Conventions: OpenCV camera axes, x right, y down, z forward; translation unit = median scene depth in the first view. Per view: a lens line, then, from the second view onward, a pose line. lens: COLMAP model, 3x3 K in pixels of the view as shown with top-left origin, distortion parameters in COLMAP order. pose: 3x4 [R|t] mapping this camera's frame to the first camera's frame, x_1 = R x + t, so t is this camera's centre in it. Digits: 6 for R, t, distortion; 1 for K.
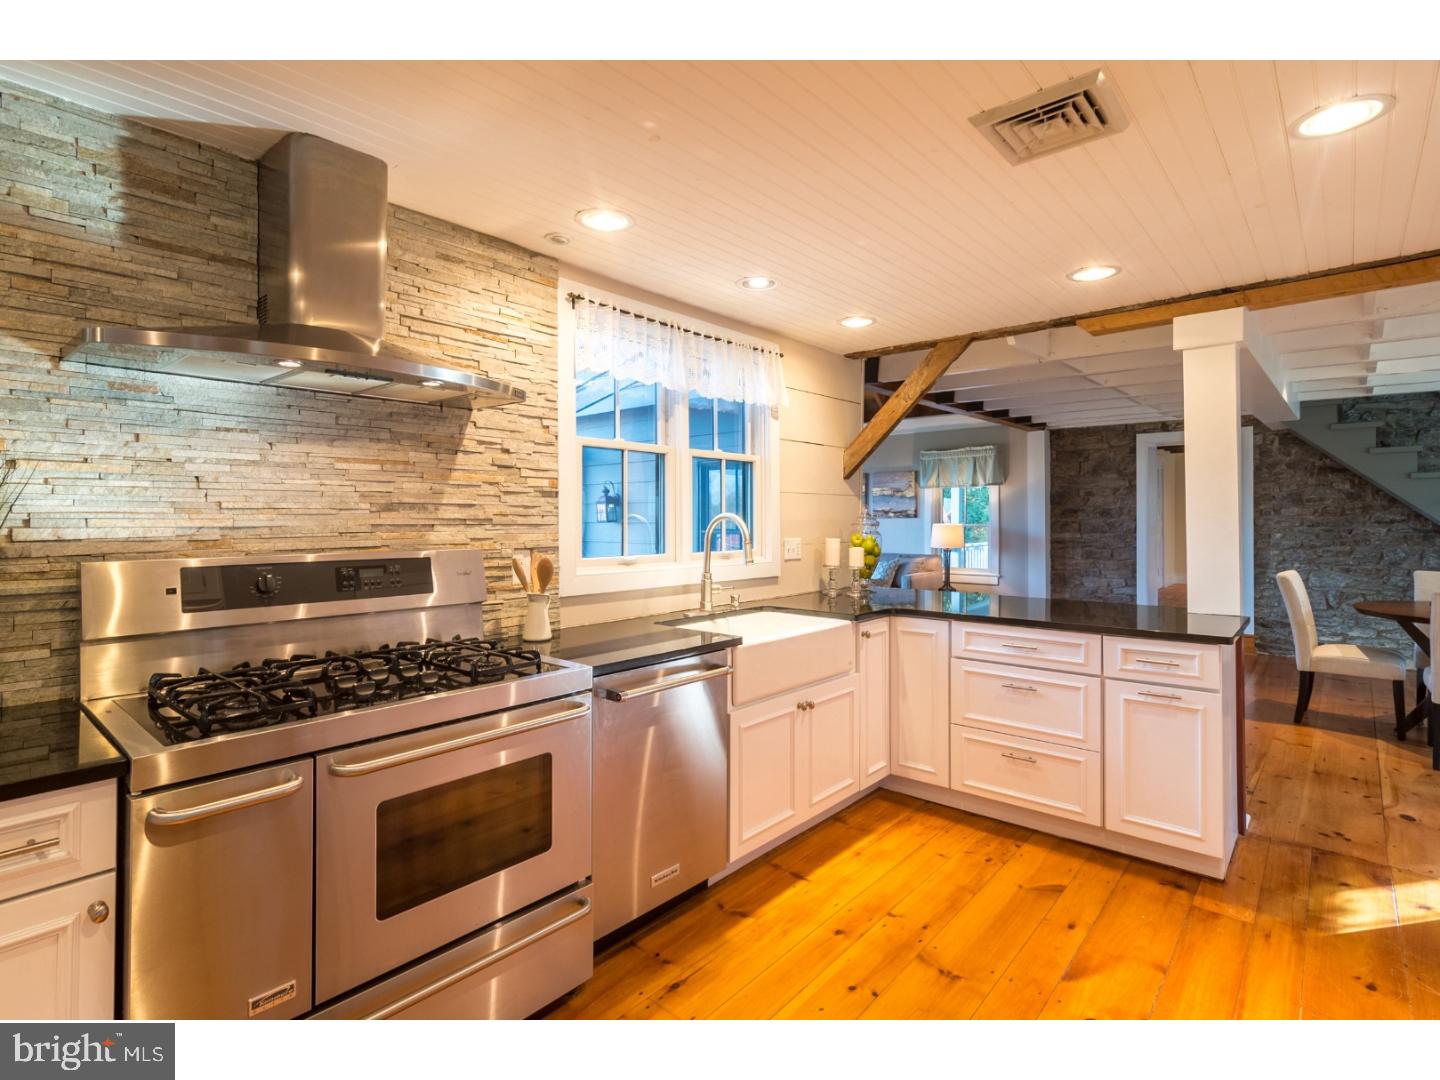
lens RADIAL K [[709.7, 0, 715.7], [0, 709.7, 516.4], [0, 0, 1]] dist [0.000240, -0.000097]
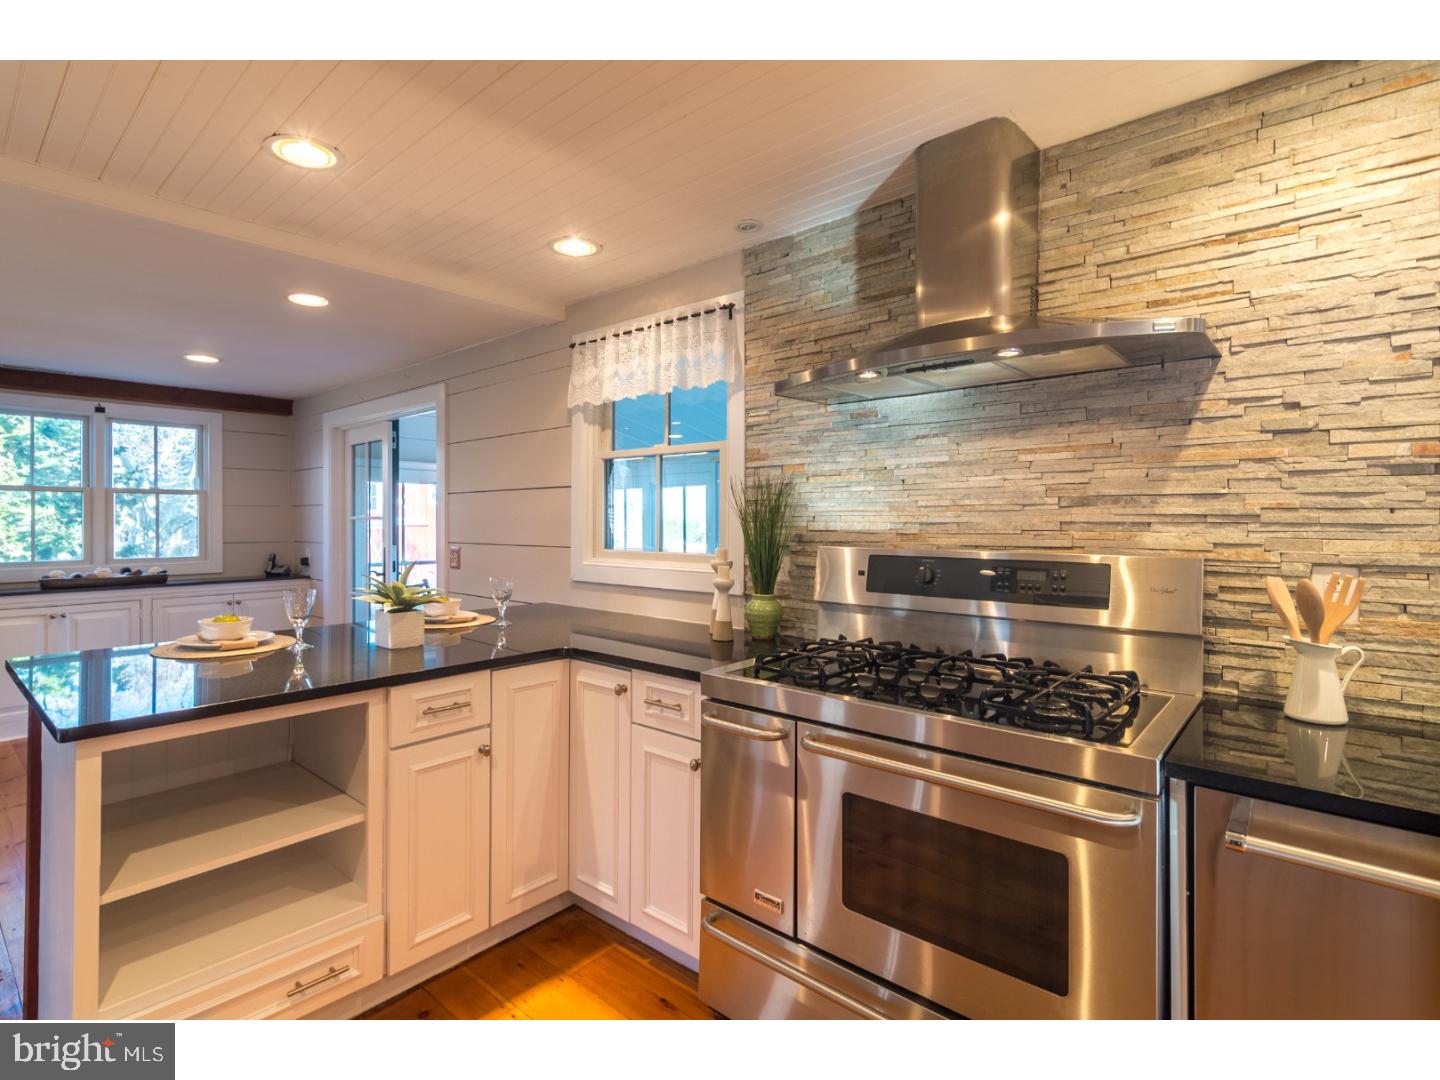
lens RADIAL K [[709.7, 0, 715.7], [0, 709.7, 516.4], [0, 0, 1]] dist [0.000240, -0.000097]
pose [[0.006900, -0.004296, -0.999967, 0.382510], [0.001843, 0.999989, -0.004284, 0.007911], [0.999974, -0.001813, 0.006908, 0.574626]]
